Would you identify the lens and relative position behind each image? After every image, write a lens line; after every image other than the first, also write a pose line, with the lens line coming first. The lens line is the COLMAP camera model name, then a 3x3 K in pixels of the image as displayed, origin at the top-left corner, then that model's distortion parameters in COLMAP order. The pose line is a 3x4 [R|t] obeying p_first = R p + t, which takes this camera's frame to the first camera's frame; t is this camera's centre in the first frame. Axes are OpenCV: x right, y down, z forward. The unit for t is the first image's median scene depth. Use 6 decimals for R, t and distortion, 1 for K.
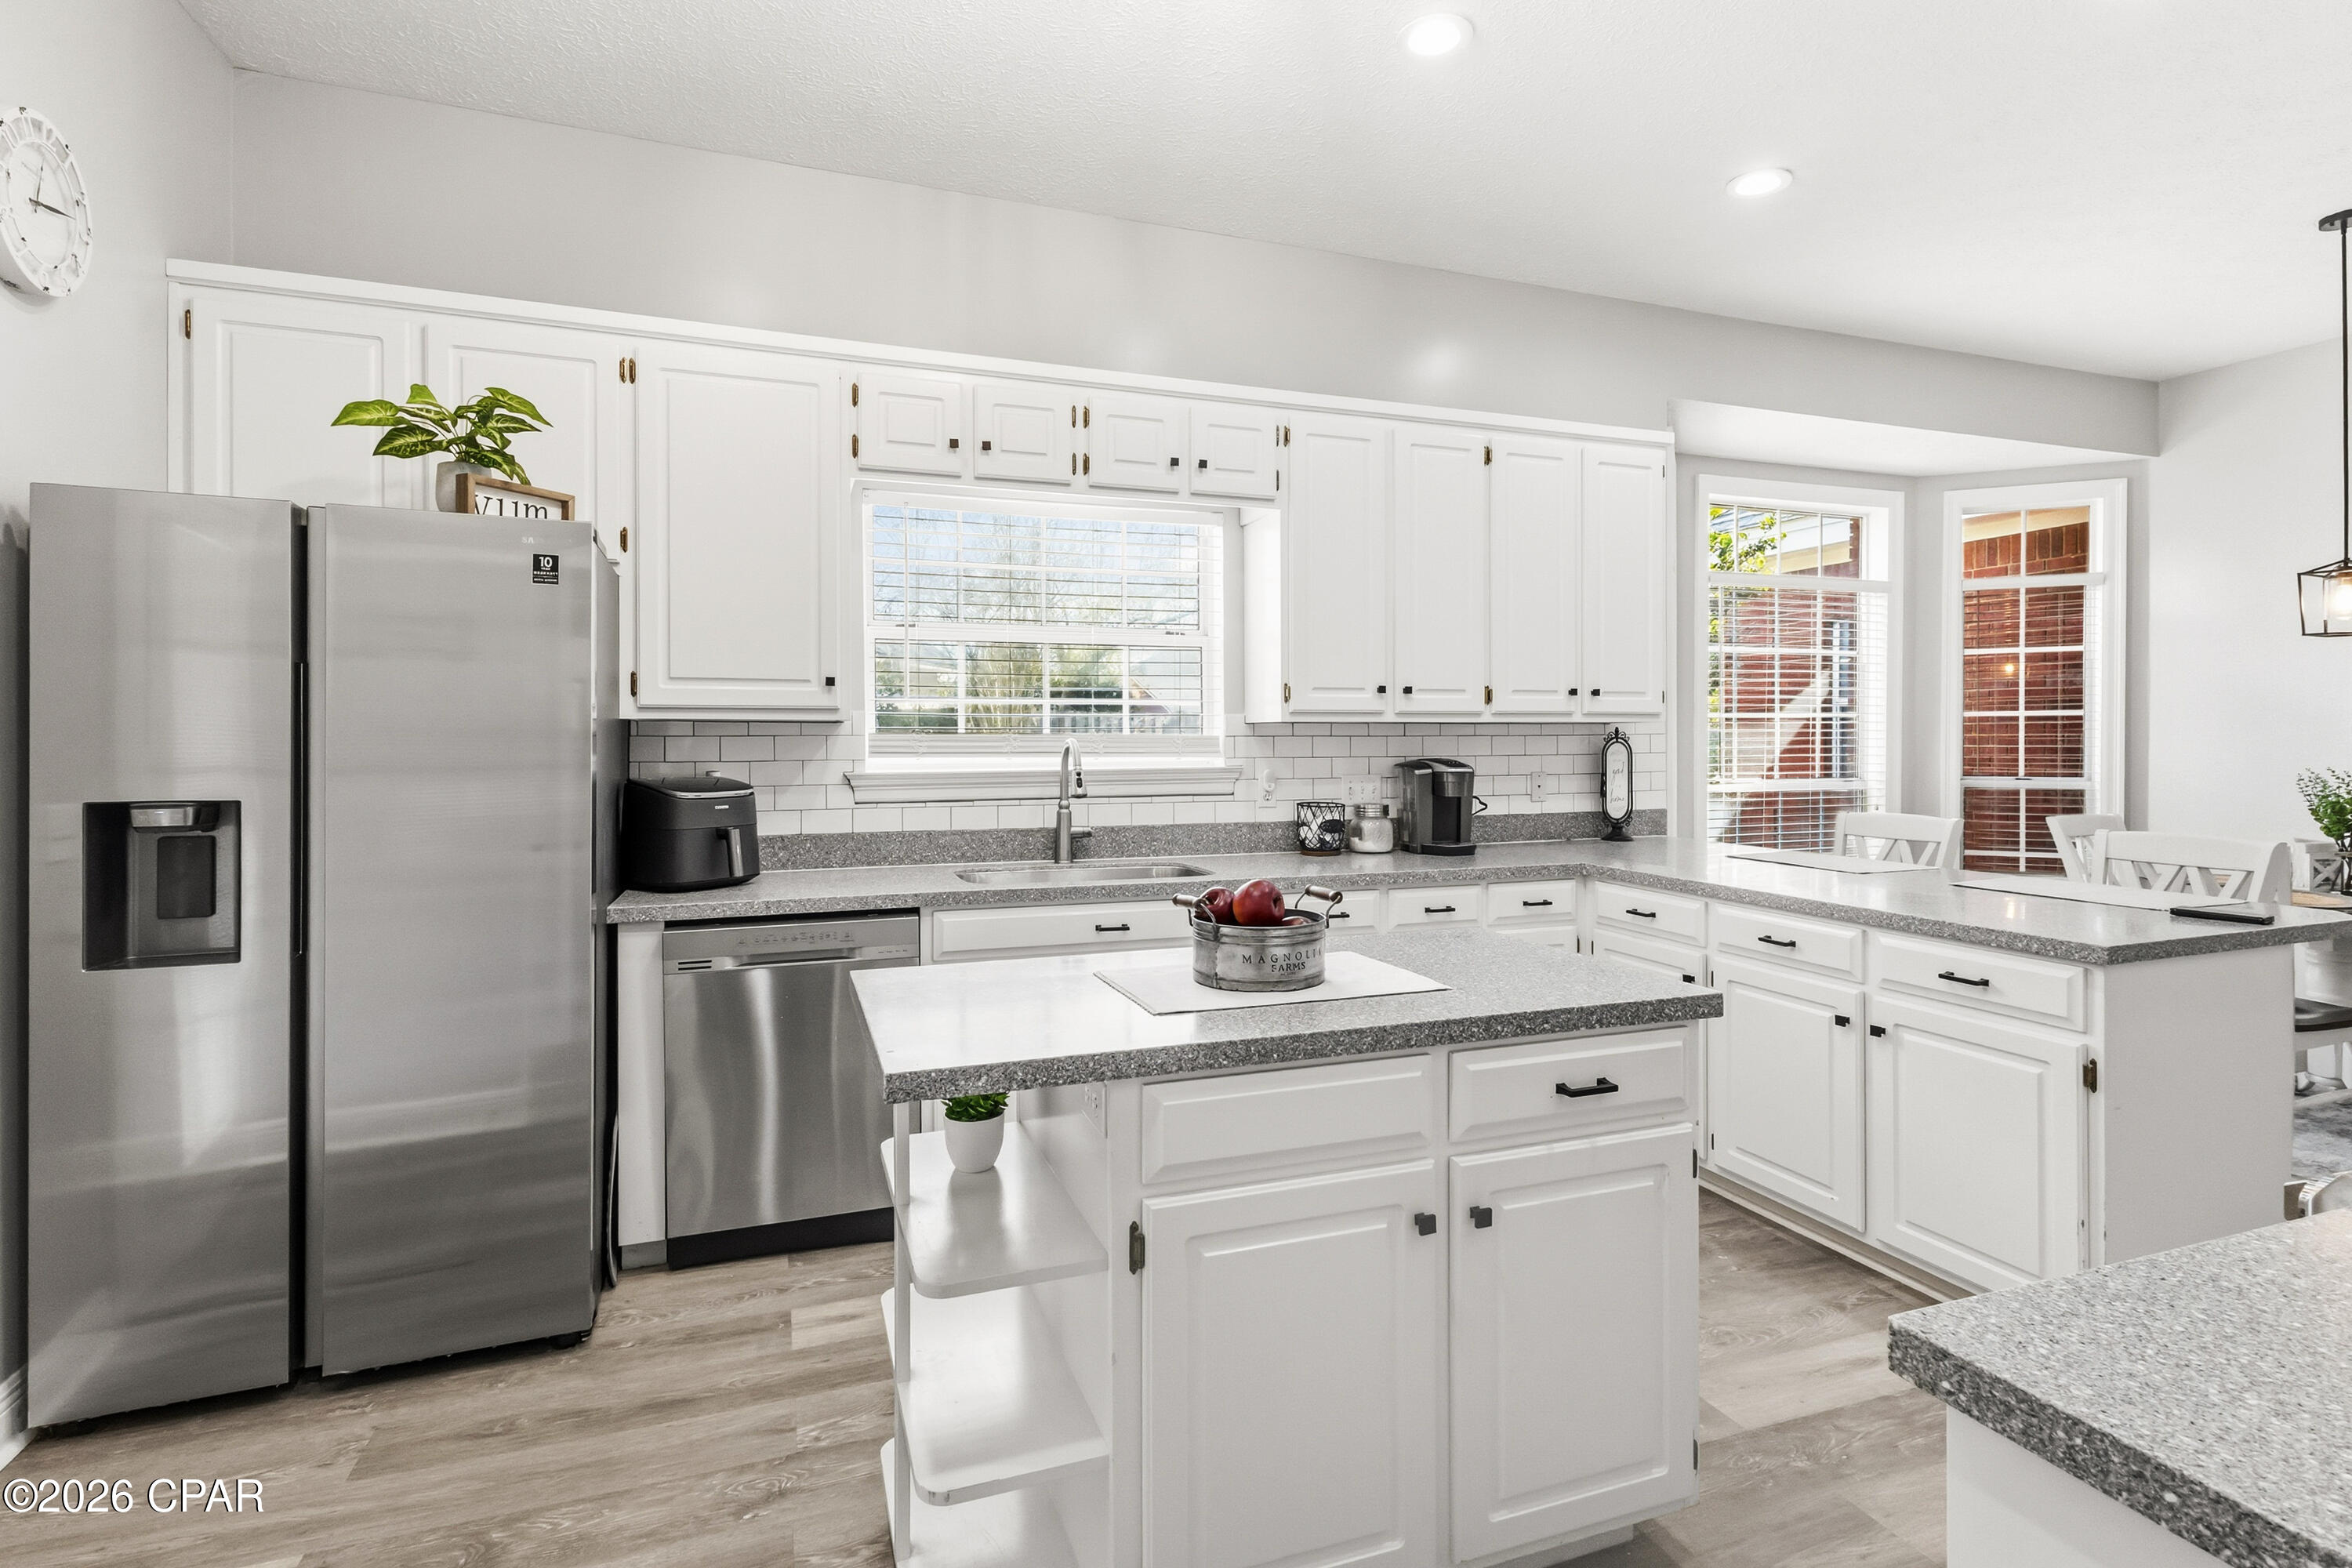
lens RADIAL K [[1118.1, 0, 1163.4], [0, 1118.1, 749.3], [0, 0, 1]] dist [-0.012932, -0.000485]
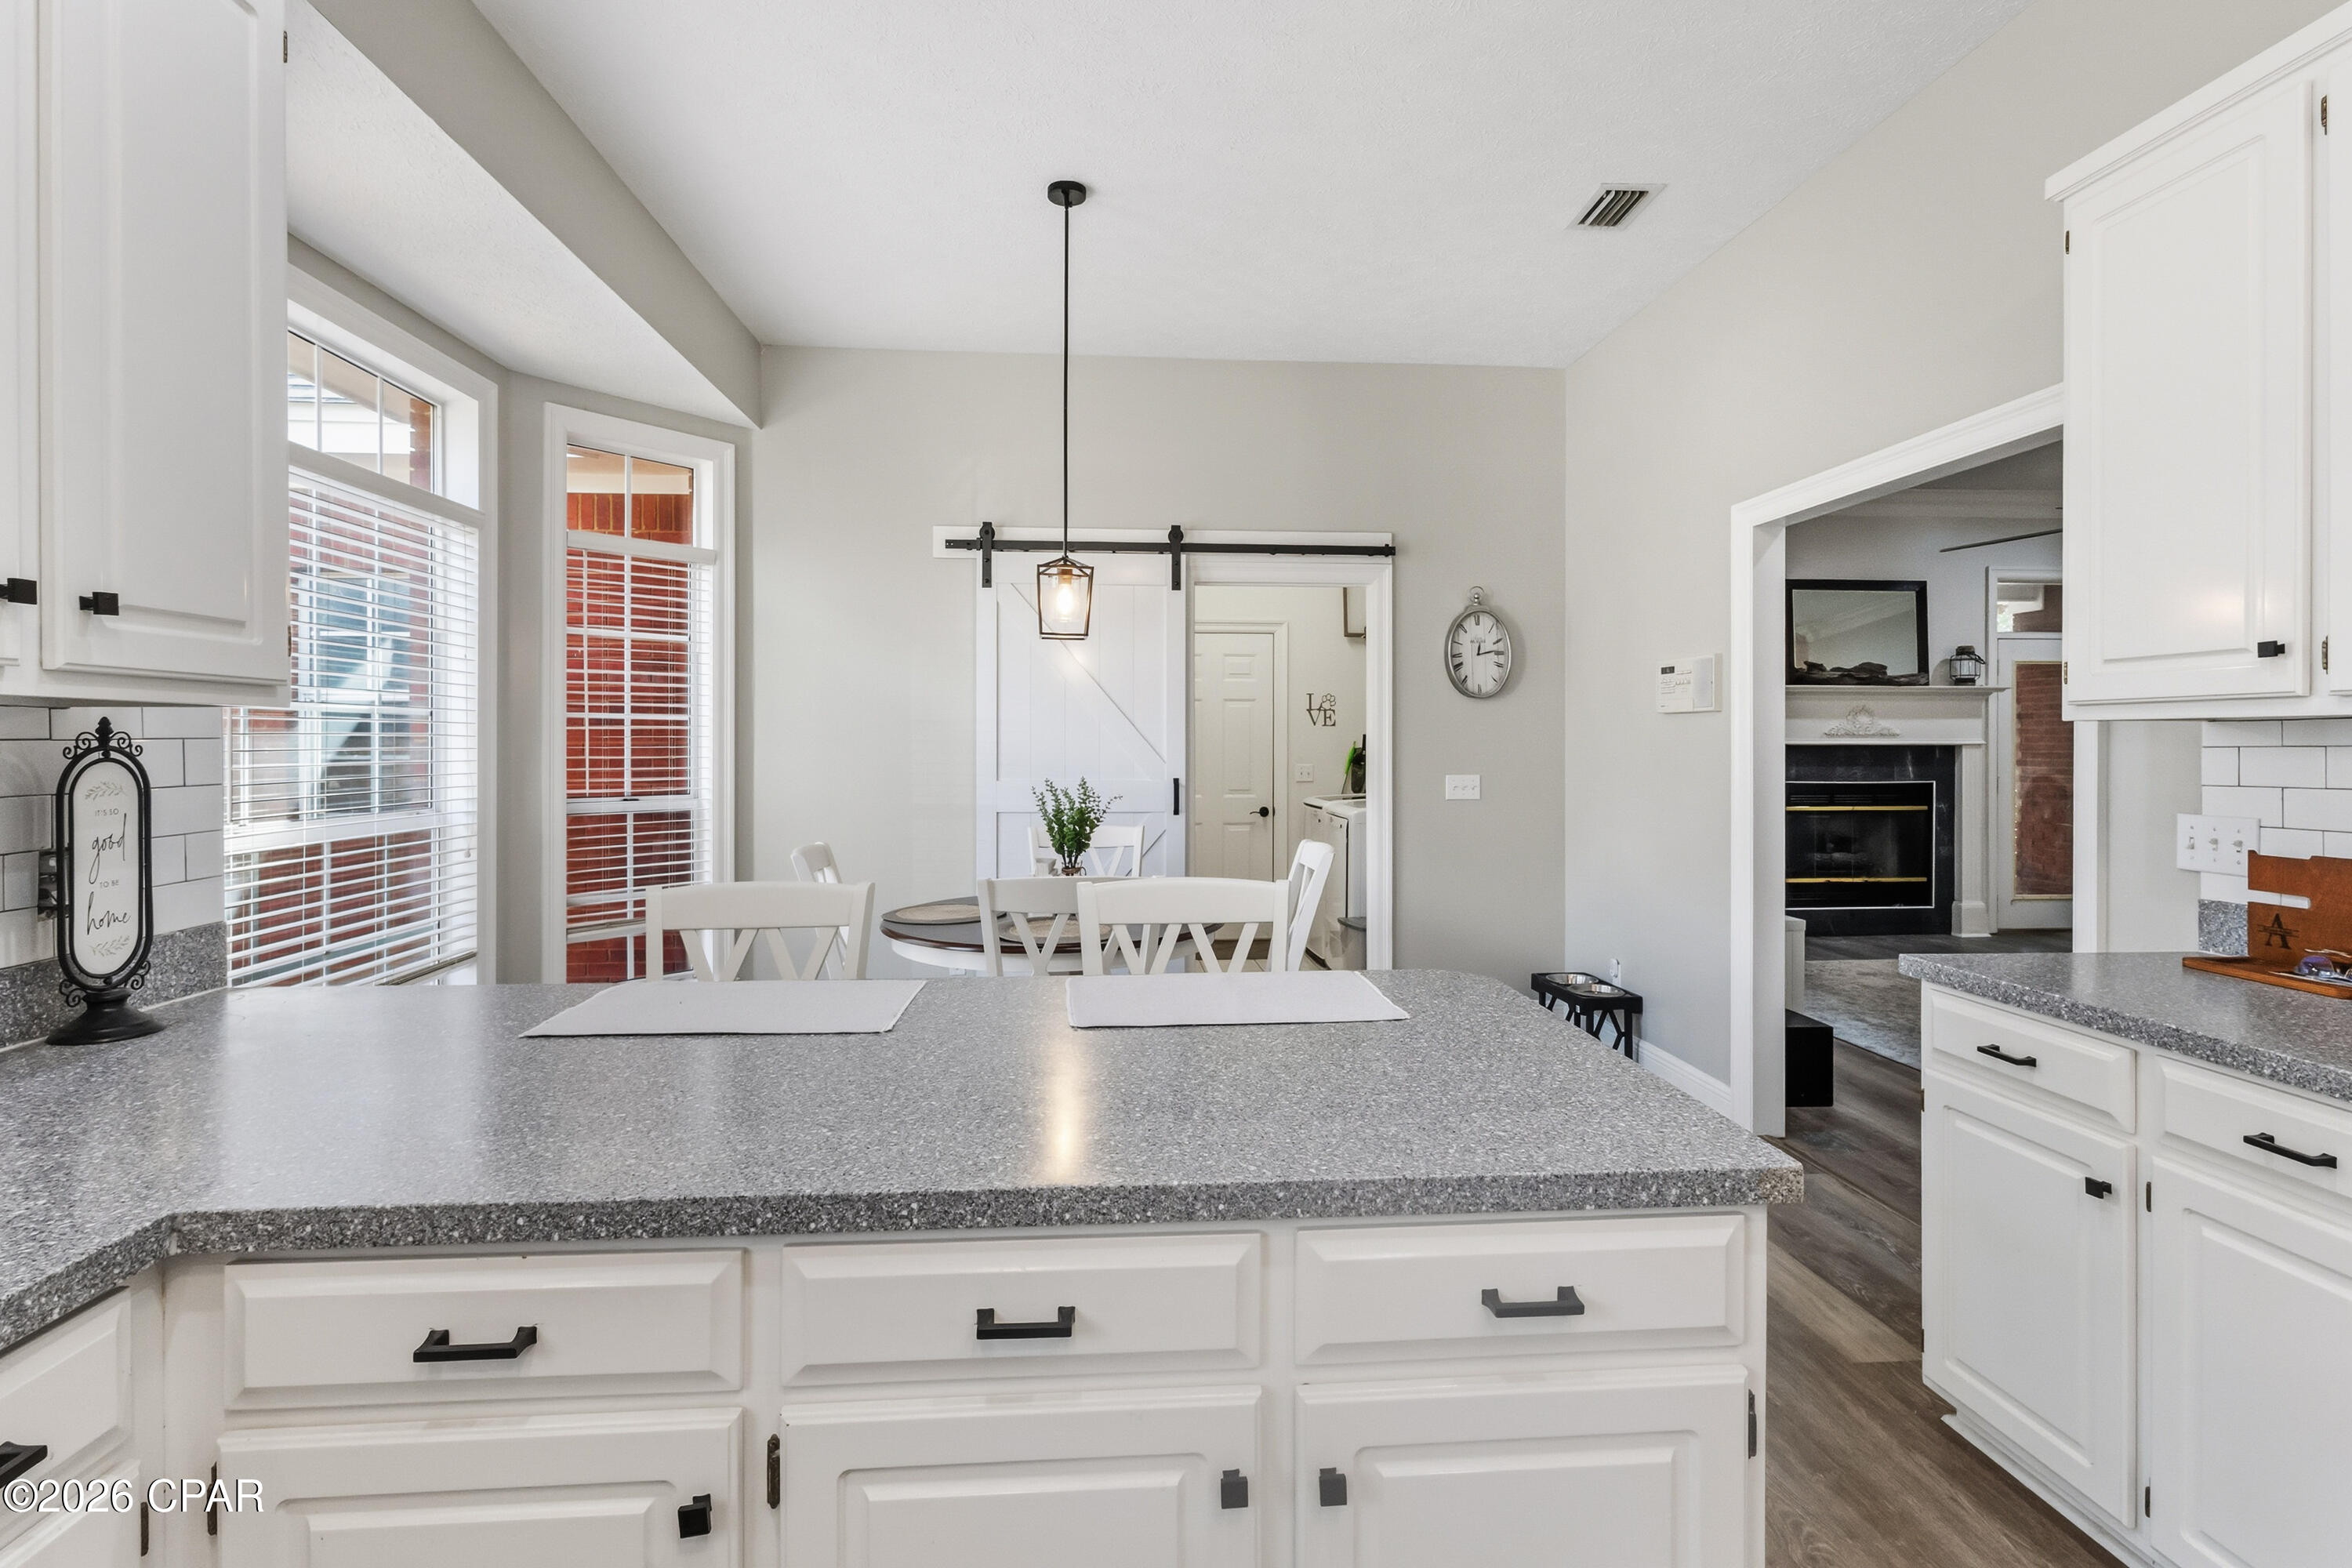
lens RADIAL K [[1134.4, 0, 1178.9], [0, 1134.4, 741.8], [0, 0, 1]] dist [0.002186, 0.000018]
pose [[0.254752, 0.003651, 0.966999, 0.156361], [0.010245, 0.999927, -0.006474, -0.007002], [-0.966952, 0.011556, 0.254696, 0.628076]]
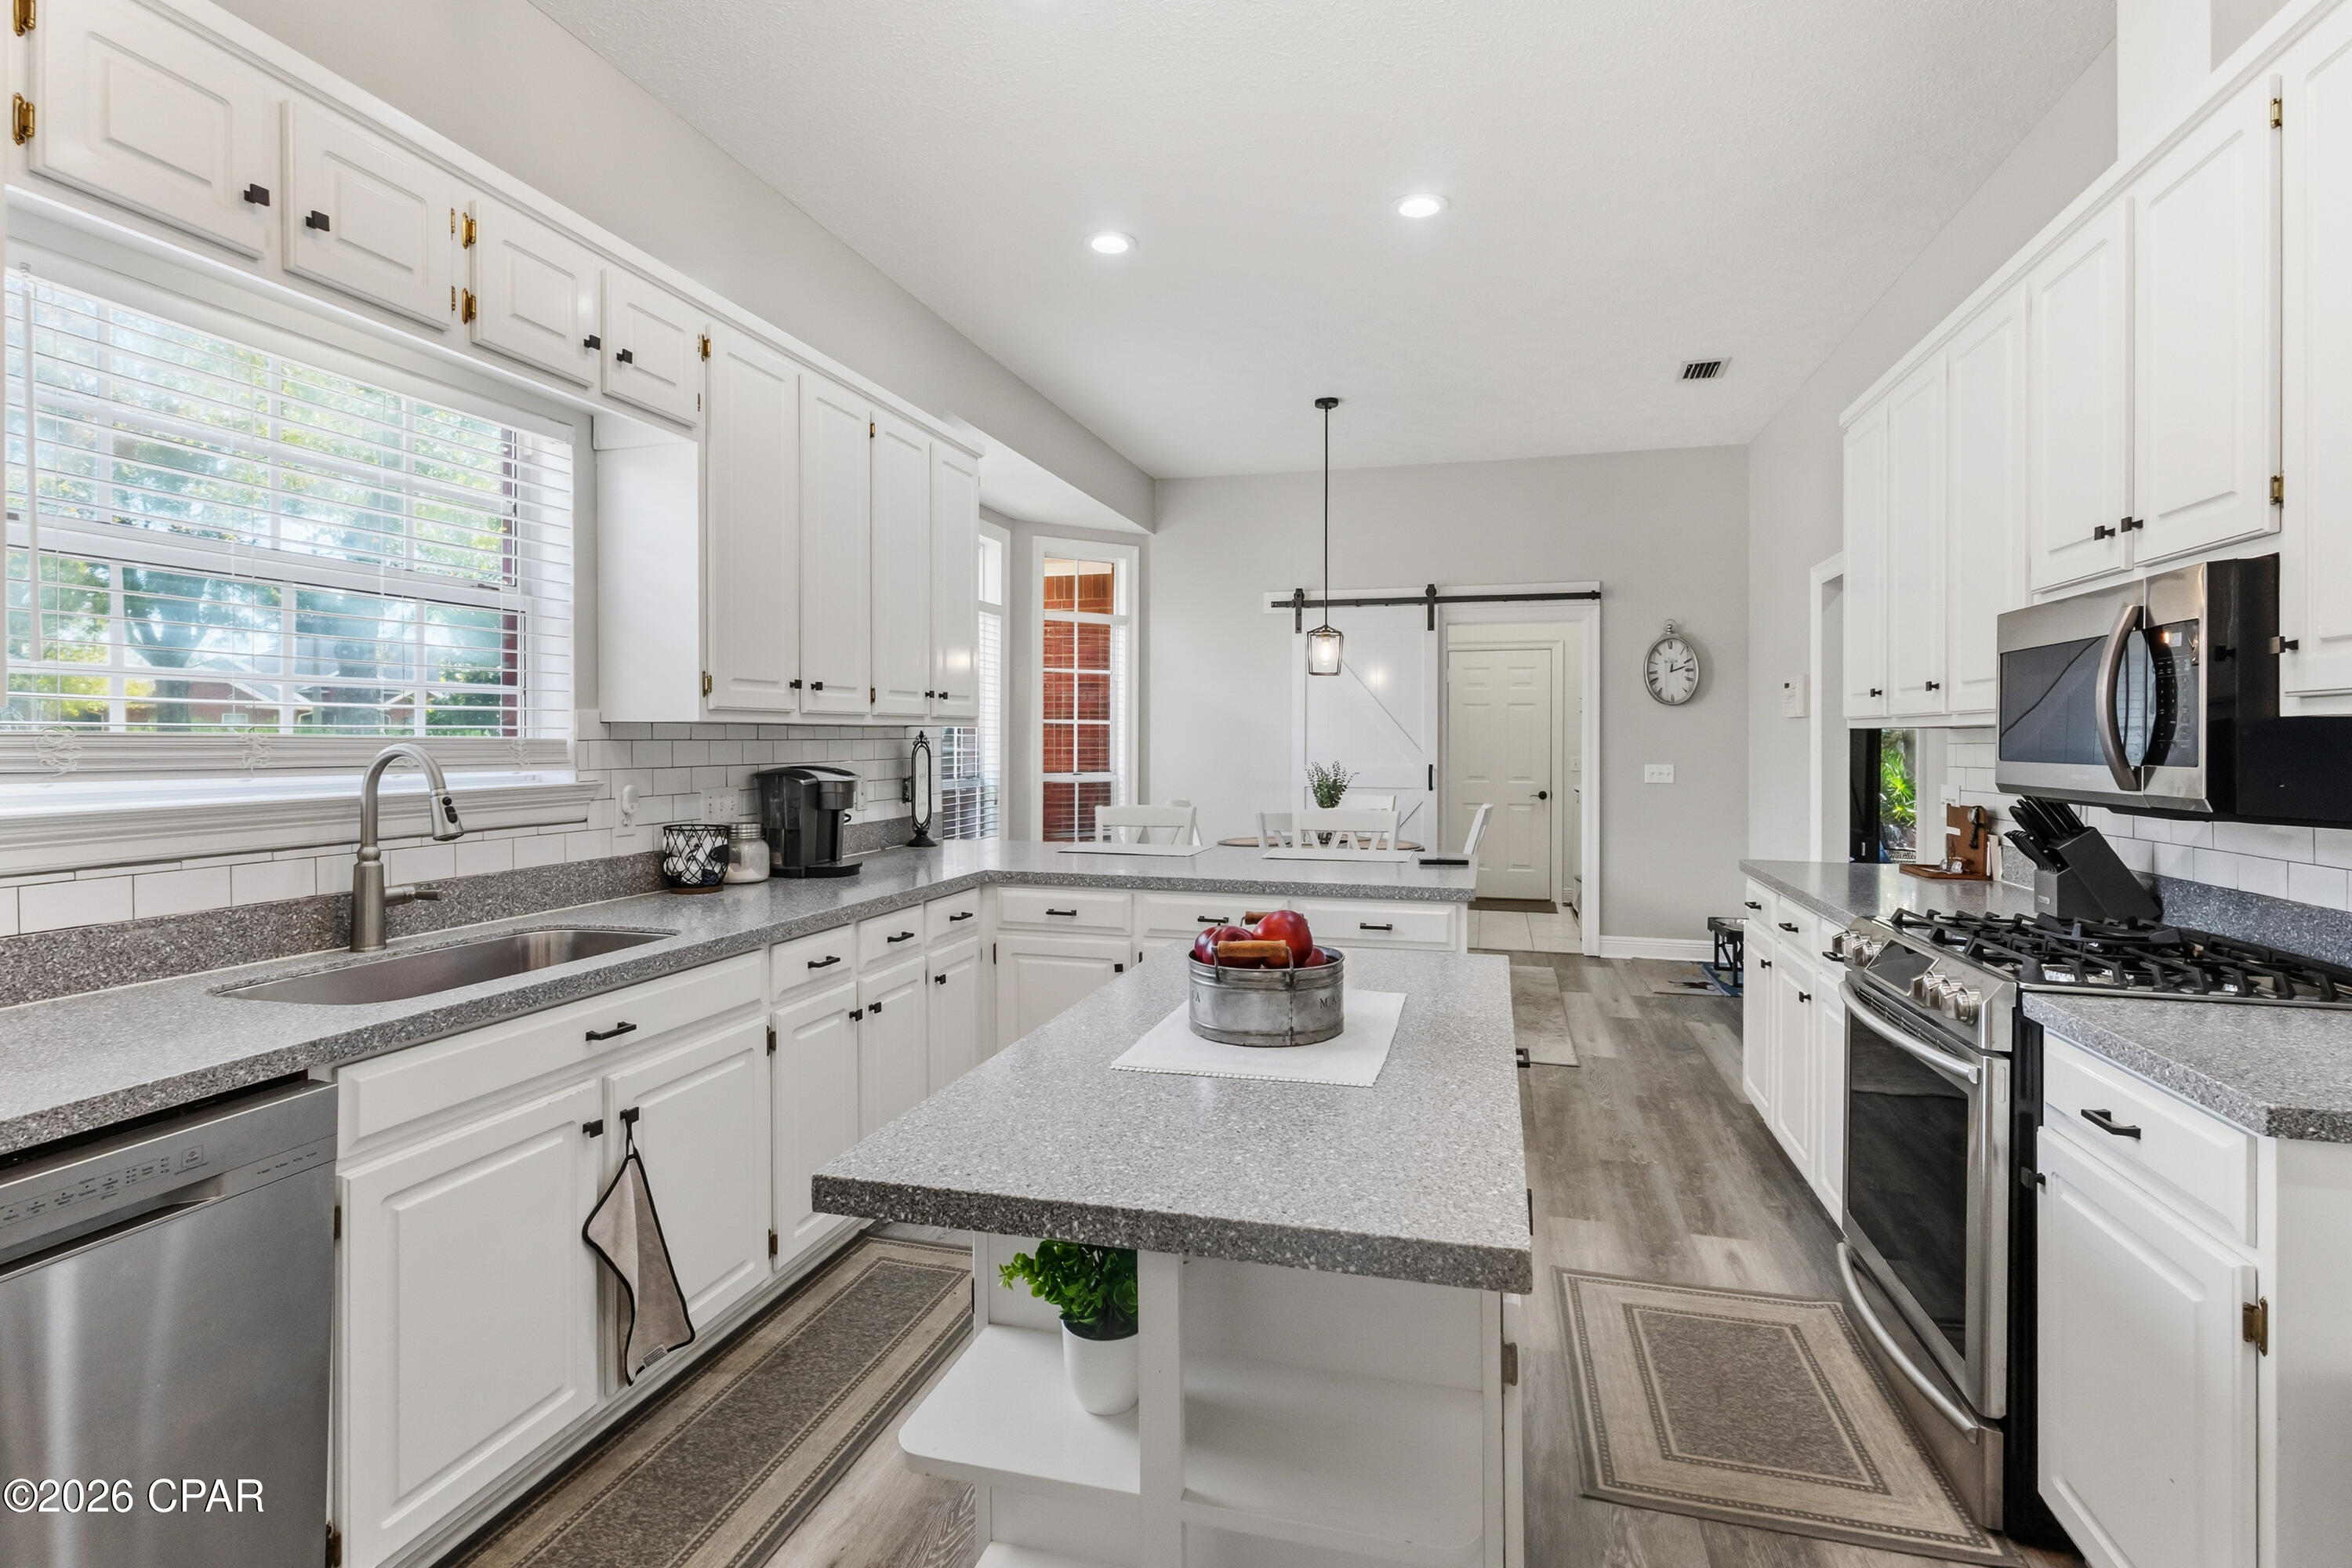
lens RADIAL K [[1134.4, 0, 1178.9], [0, 1134.4, 741.8], [0, 0, 1]] dist [0.002186, 0.000018]
pose [[0.565962, 0.000060, 0.824431, -0.316922], [0.006921, 0.999964, -0.004823, -0.004266], [-0.824402, 0.008436, 0.565941, 0.266749]]
